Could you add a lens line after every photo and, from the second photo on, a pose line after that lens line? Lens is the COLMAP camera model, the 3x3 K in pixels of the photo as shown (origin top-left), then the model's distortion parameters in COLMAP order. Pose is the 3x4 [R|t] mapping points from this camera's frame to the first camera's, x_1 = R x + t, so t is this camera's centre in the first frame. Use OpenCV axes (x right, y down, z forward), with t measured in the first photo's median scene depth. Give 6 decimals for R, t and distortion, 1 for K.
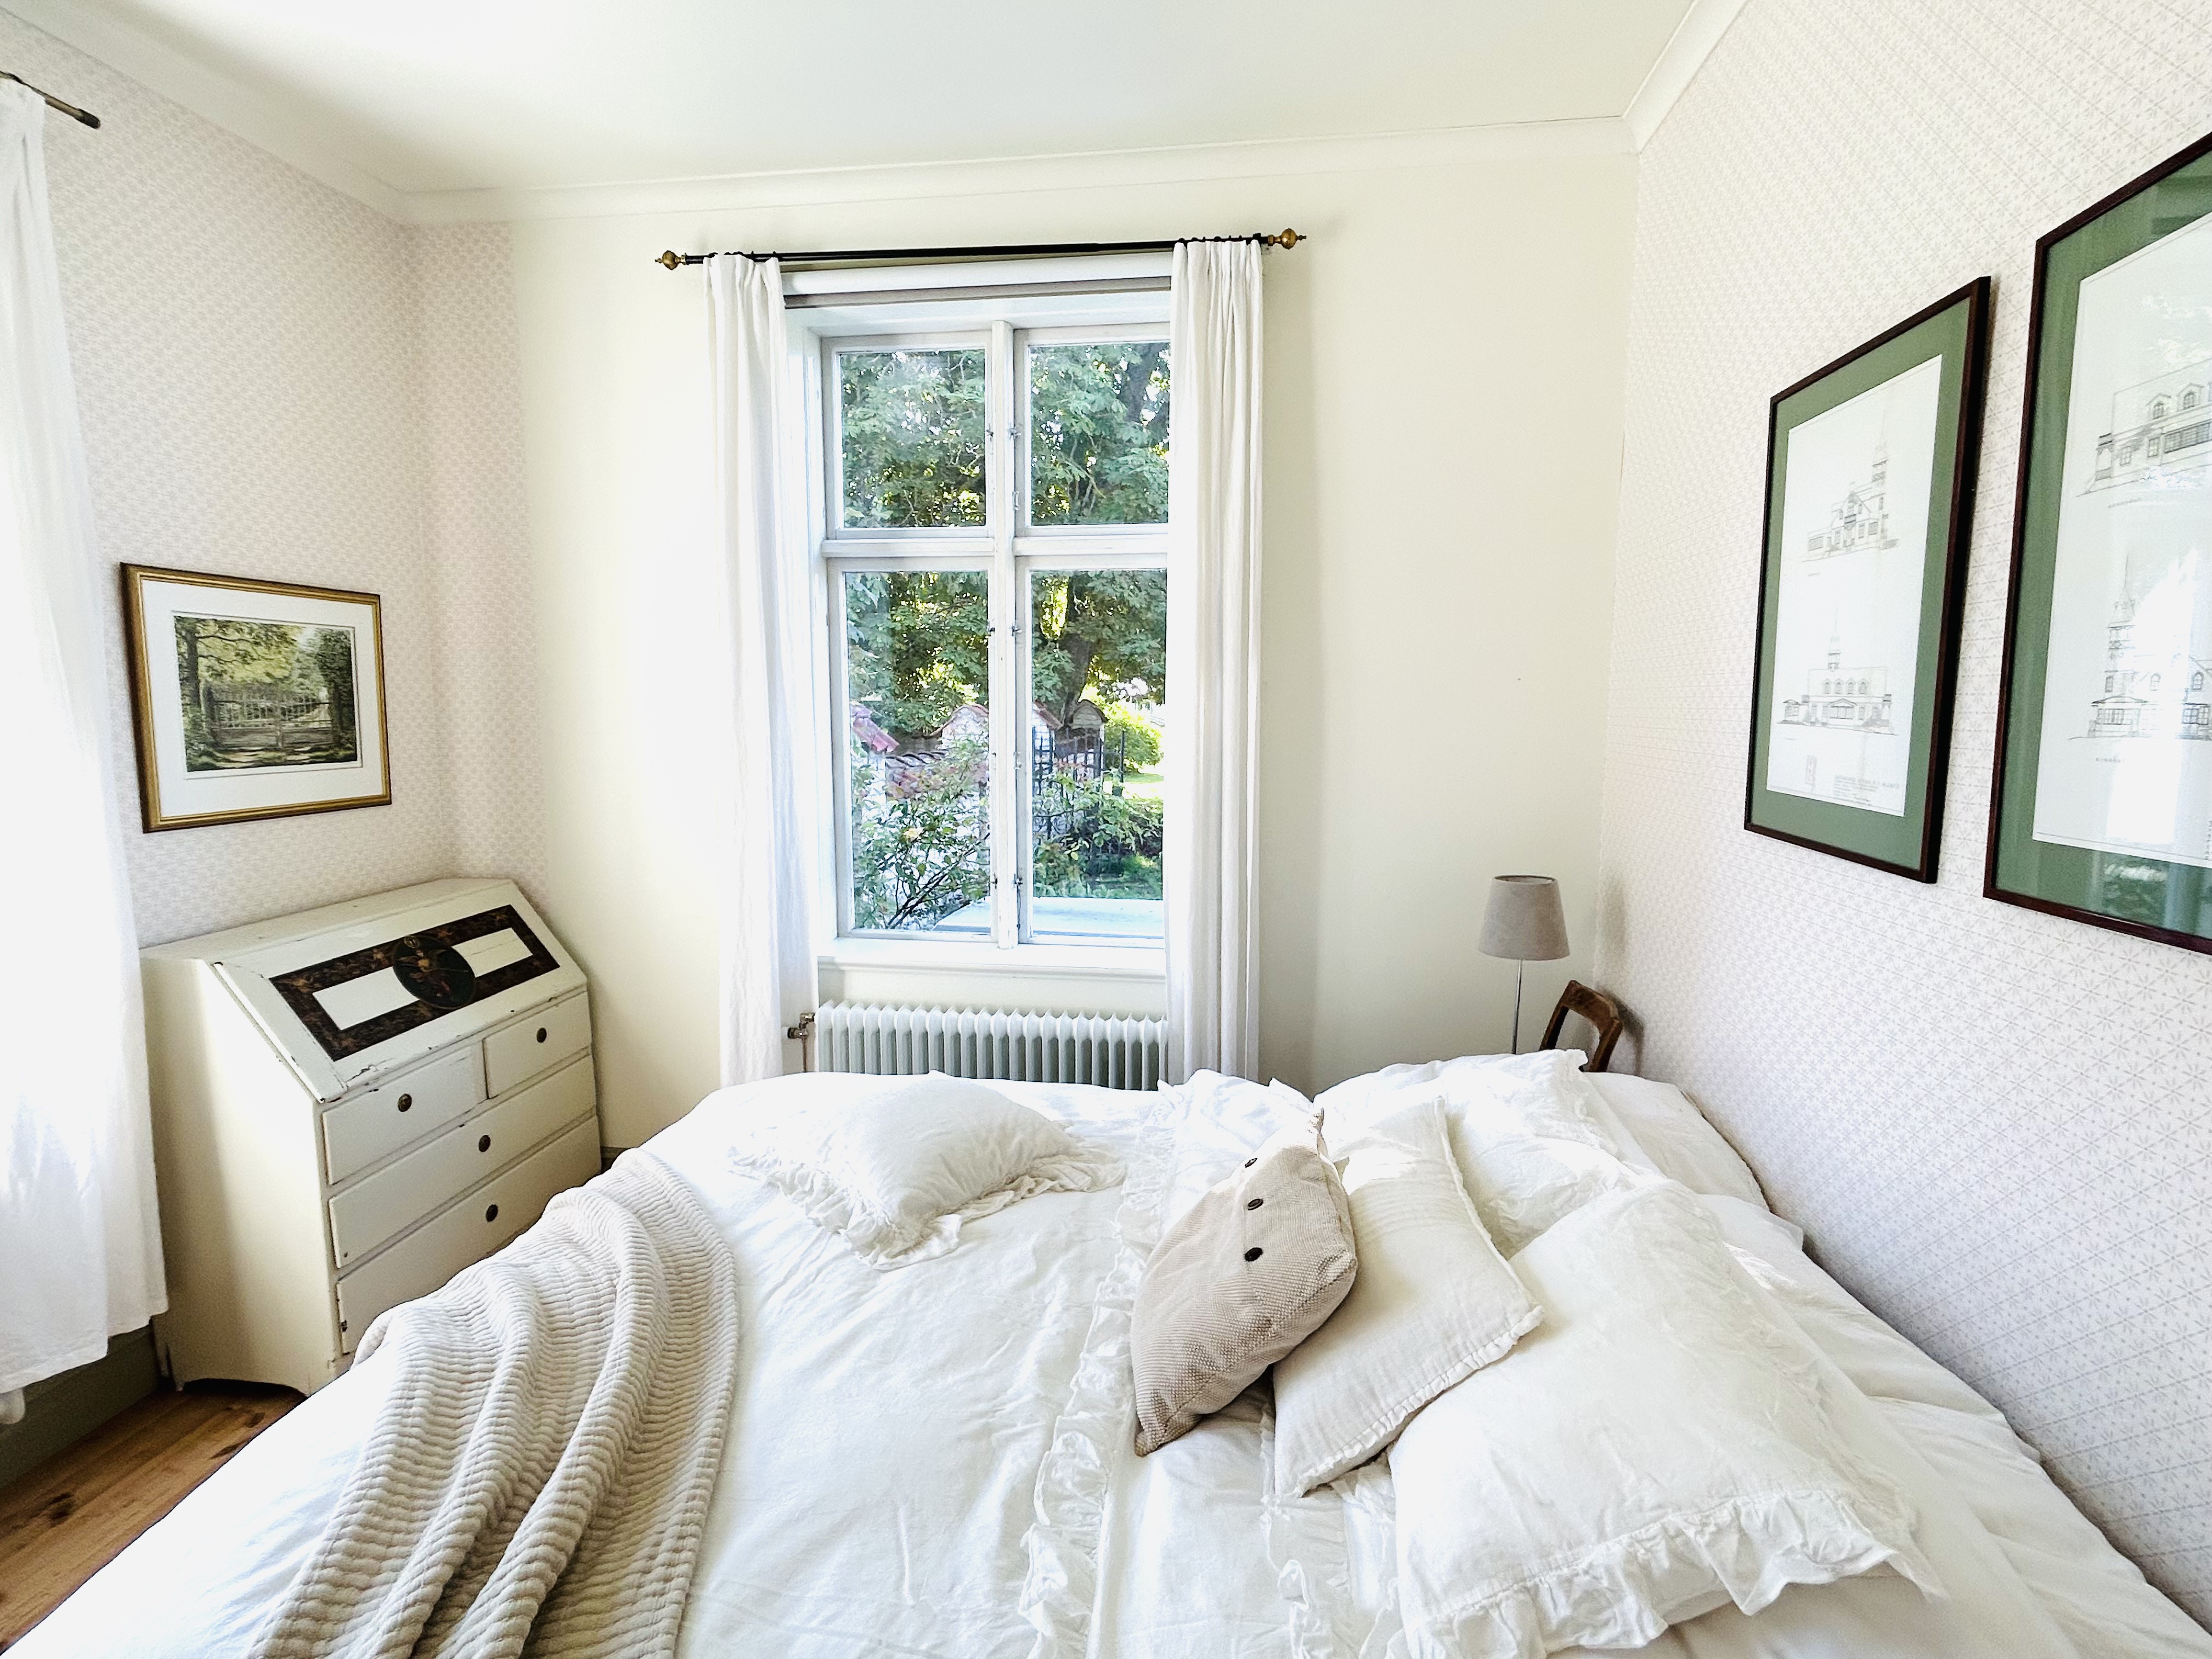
lens RADIAL K [[1049.5, 0, 1093.5], [0, 1049.5, 829.0], [0, 0, 1]] dist [-0.000930, 0.001962]
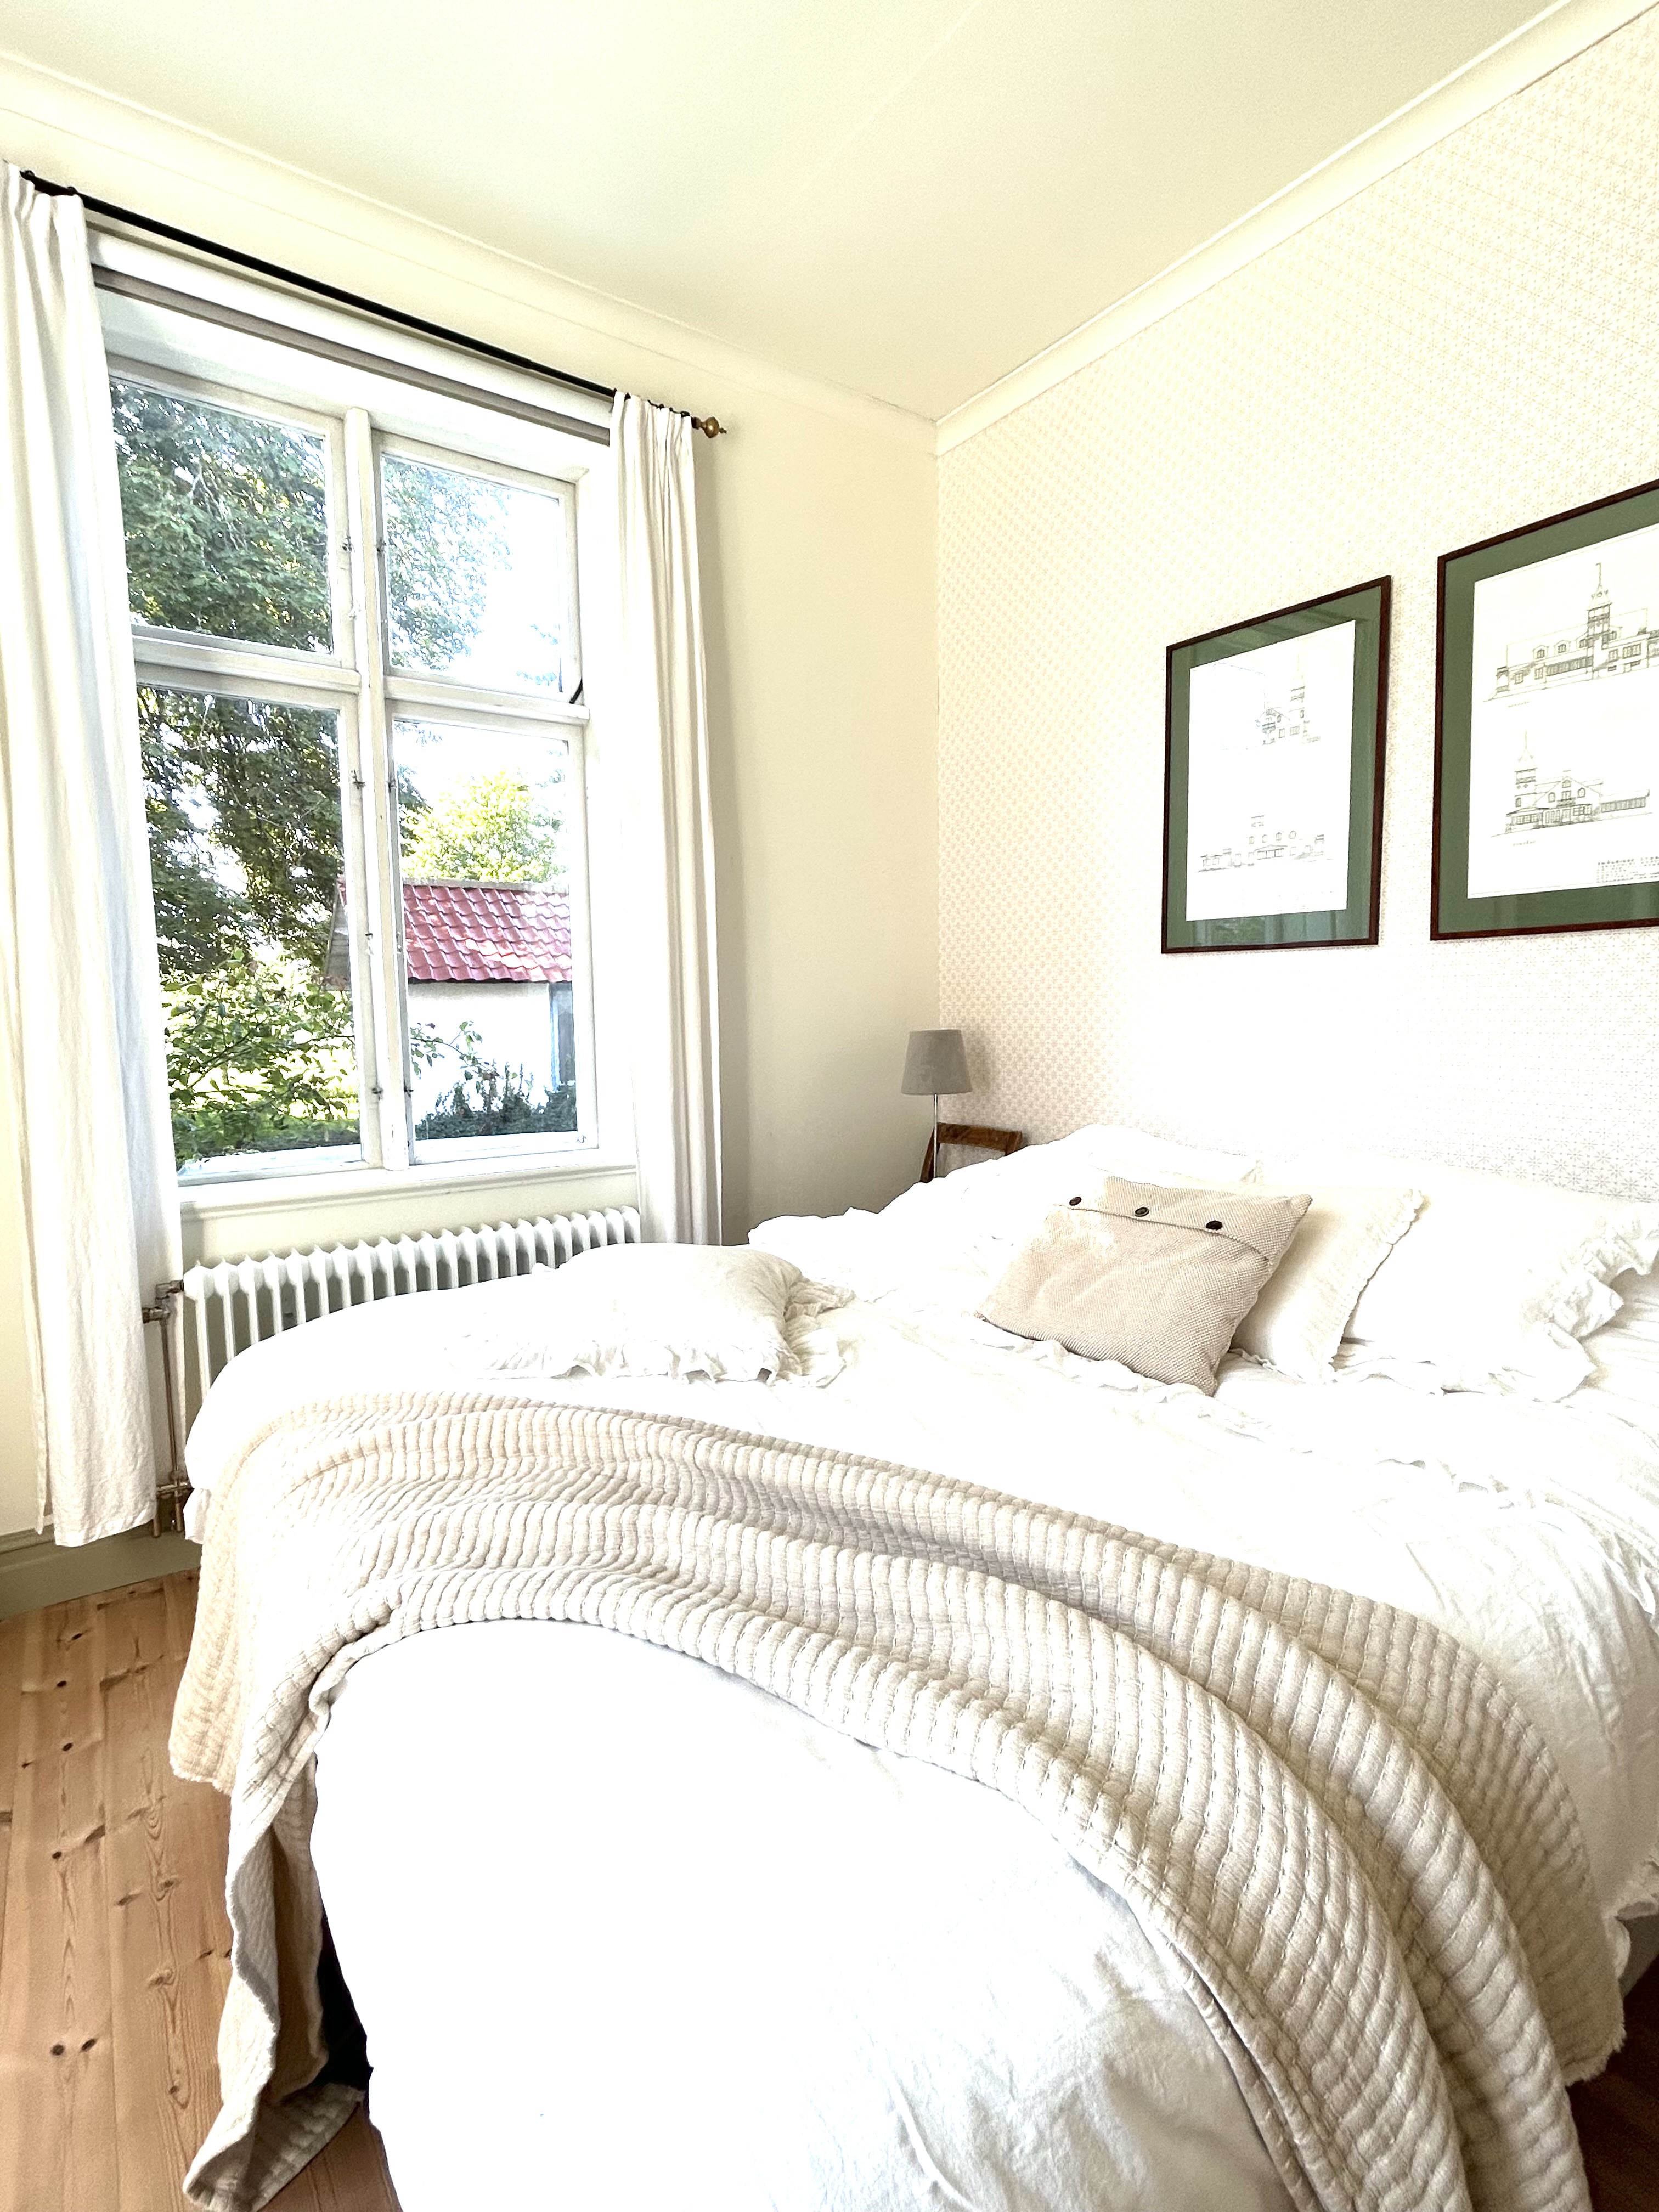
lens RADIAL K [[1049.5, 0, 820.1], [0, 1049.5, 1097.5], [0, 0, 1]] dist [-0.000930, 0.001962]
pose [[0.737786, -0.074418, 0.670921, -0.763761], [0.092775, 0.995652, 0.008415, 0.156864], [-0.668629, 0.056036, 0.741481, 0.306155]]
